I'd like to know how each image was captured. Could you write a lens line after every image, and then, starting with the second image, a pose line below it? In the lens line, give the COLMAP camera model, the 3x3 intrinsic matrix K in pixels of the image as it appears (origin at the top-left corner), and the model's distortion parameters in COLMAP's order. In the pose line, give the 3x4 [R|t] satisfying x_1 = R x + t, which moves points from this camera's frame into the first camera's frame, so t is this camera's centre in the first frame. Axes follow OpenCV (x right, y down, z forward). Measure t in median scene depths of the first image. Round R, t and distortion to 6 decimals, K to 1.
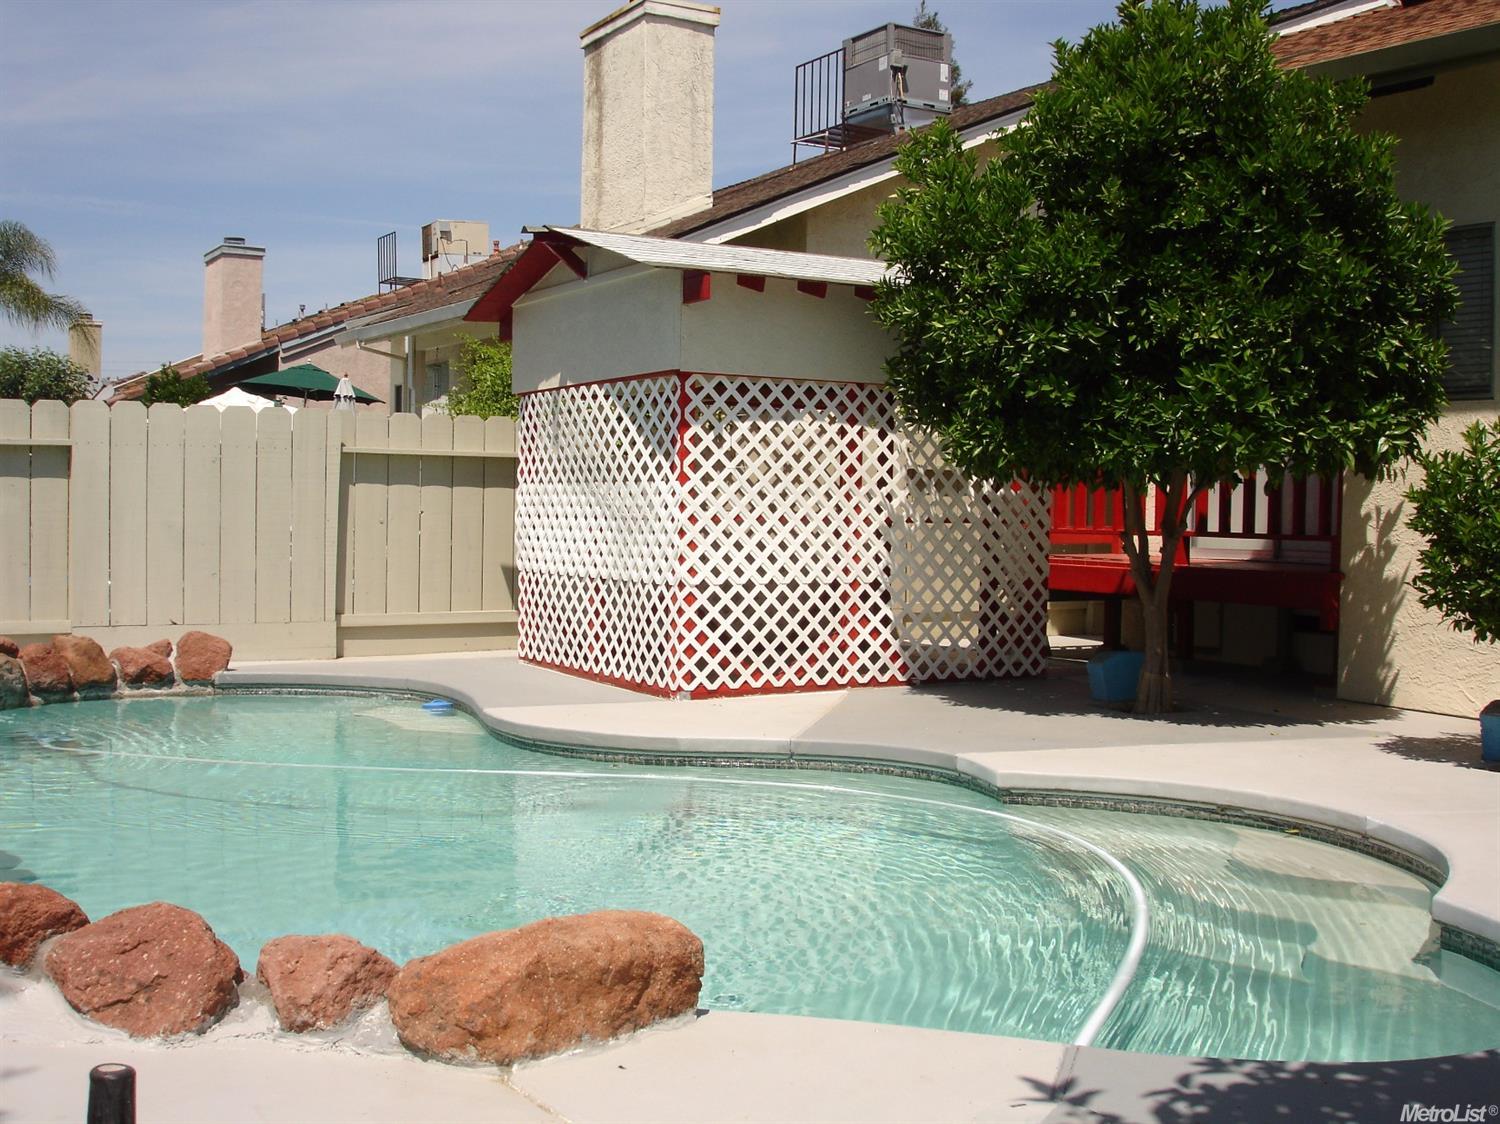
lens RADIAL K [[1680.5, 0, 746.5], [0, 1680.5, 561.3], [0, 0, 1]] dist [-0.100845, 0.000000]
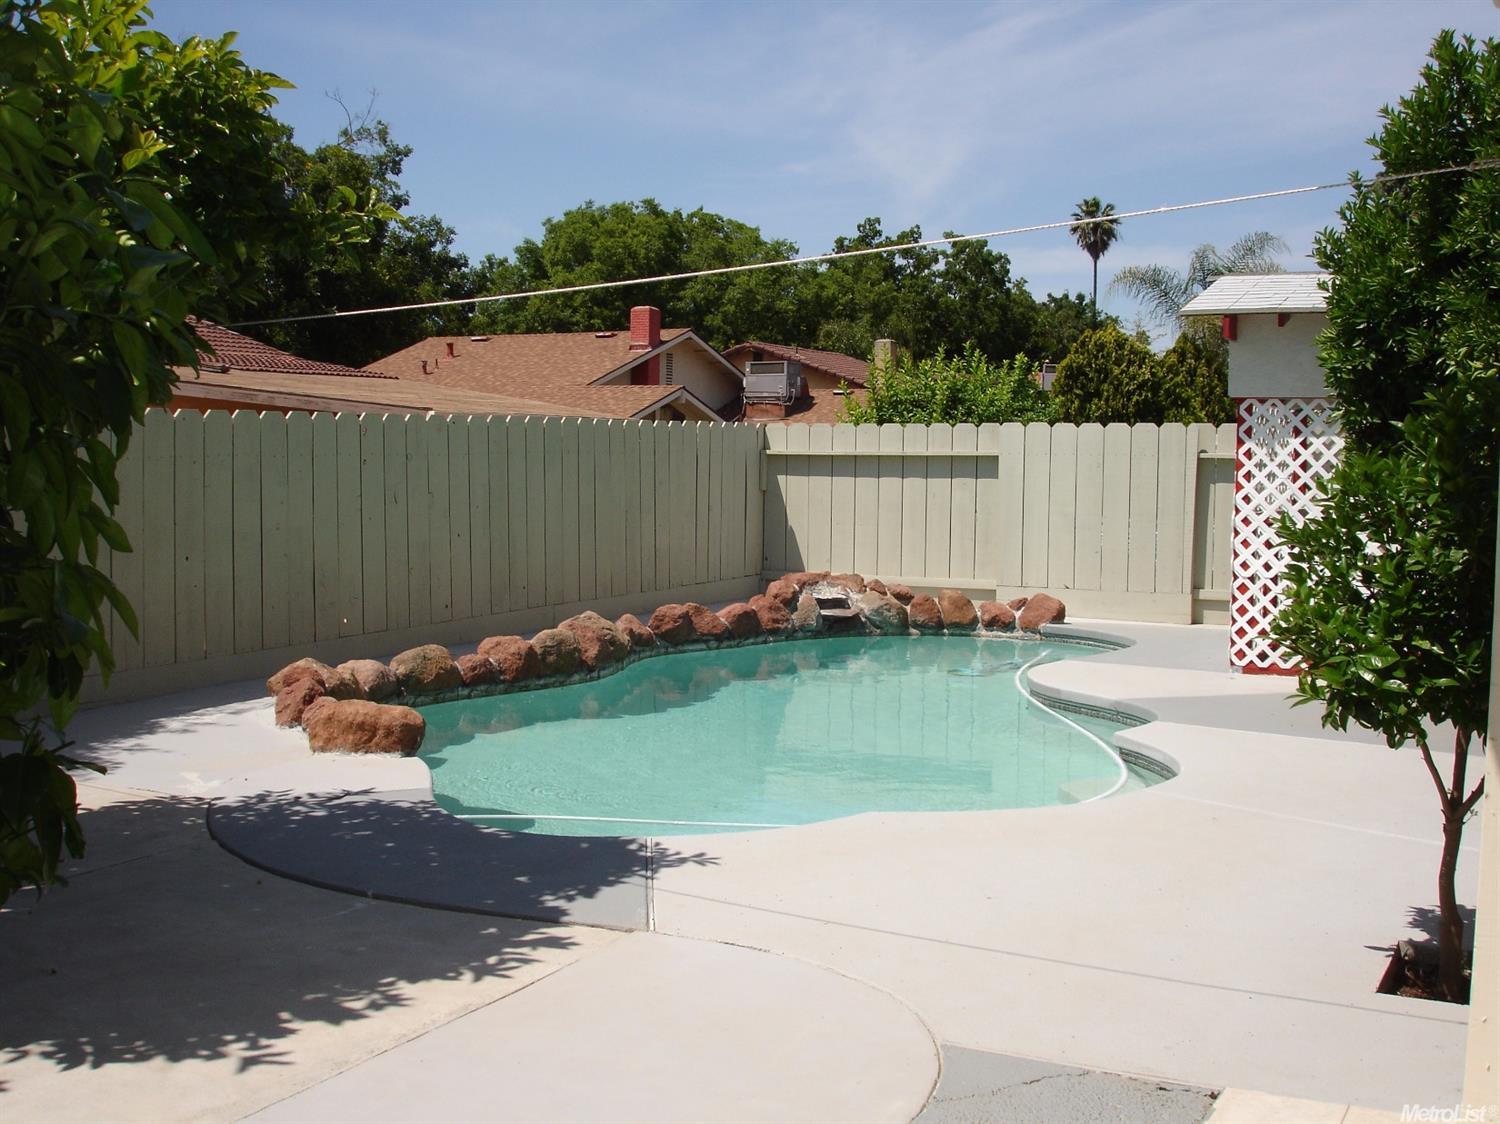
lens RADIAL K [[1680.5, 0, 749.2], [0, 1680.5, 564.3], [0, 0, 1]] dist [-0.100845, 0.000000]
pose [[0.529812, 0.047053, -0.846809, 0.757783], [-0.028873, 0.998882, 0.037438, -0.027911], [0.847623, 0.004615, 0.530578, 0.079973]]
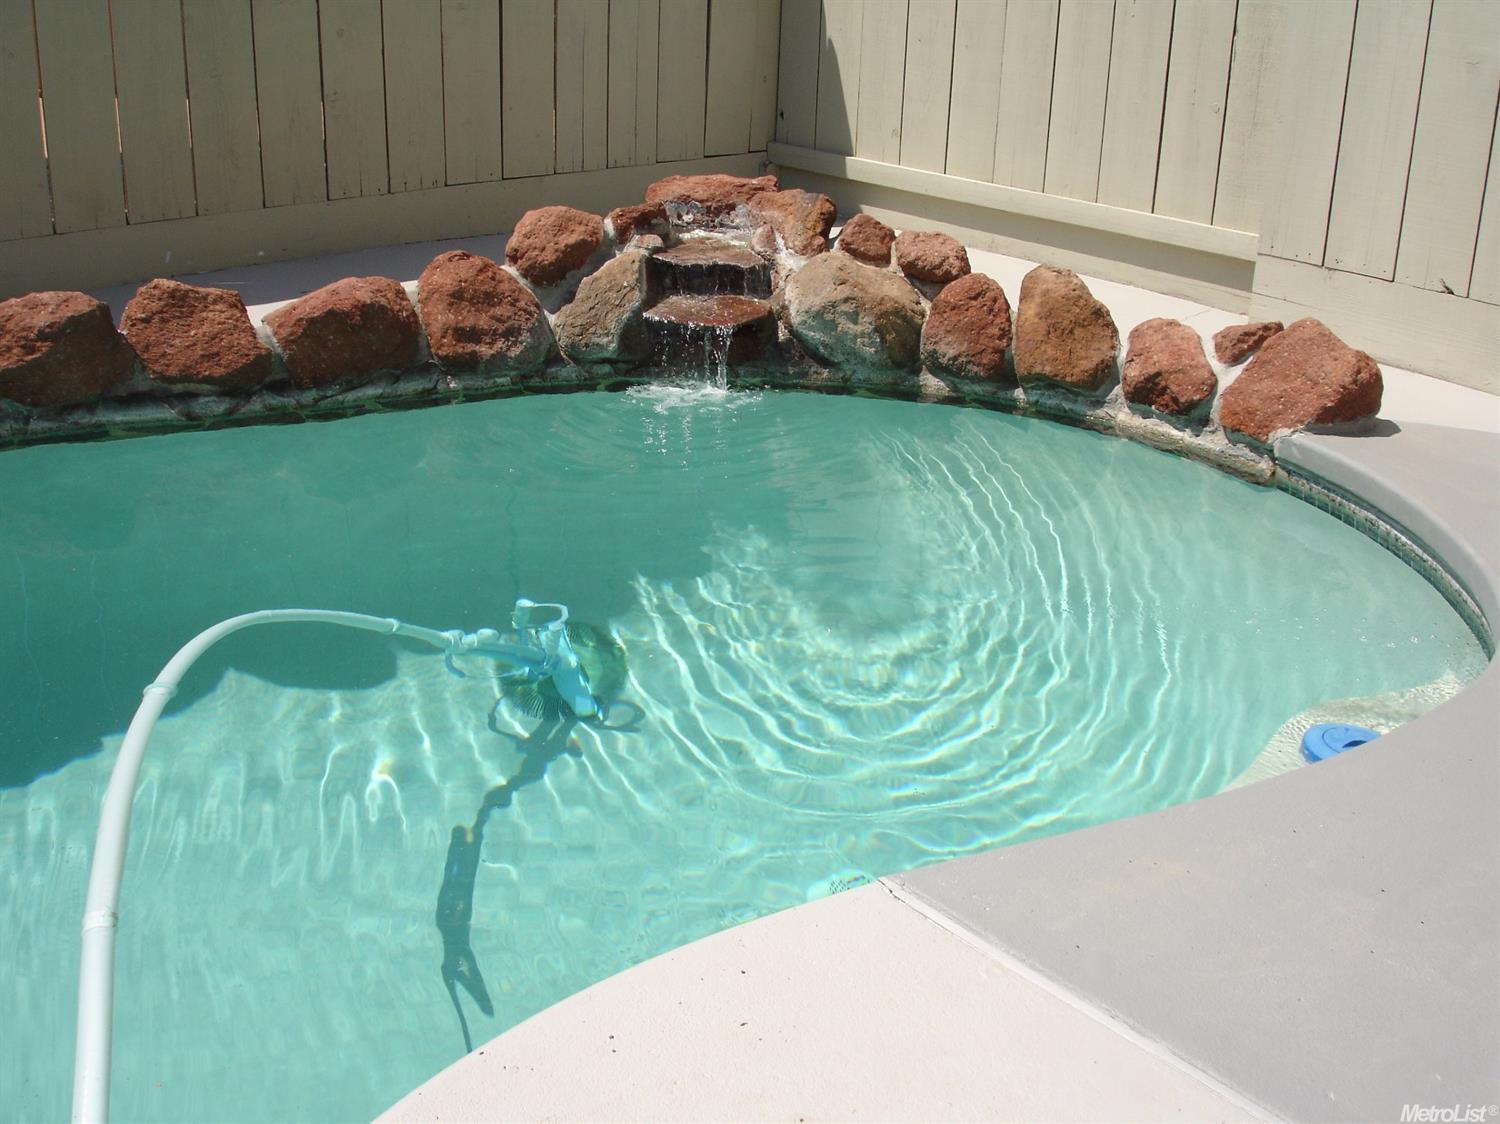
lens RADIAL K [[1680.5, 0, 751.4], [0, 1680.5, 564.5], [0, 0, 1]] dist [-0.100845, 0.000000]
pose [[0.130179, 0.352397, -0.926752, 0.051264], [-0.043462, 0.935836, 0.349746, -0.040198], [0.990537, -0.005251, 0.137142, 0.877269]]
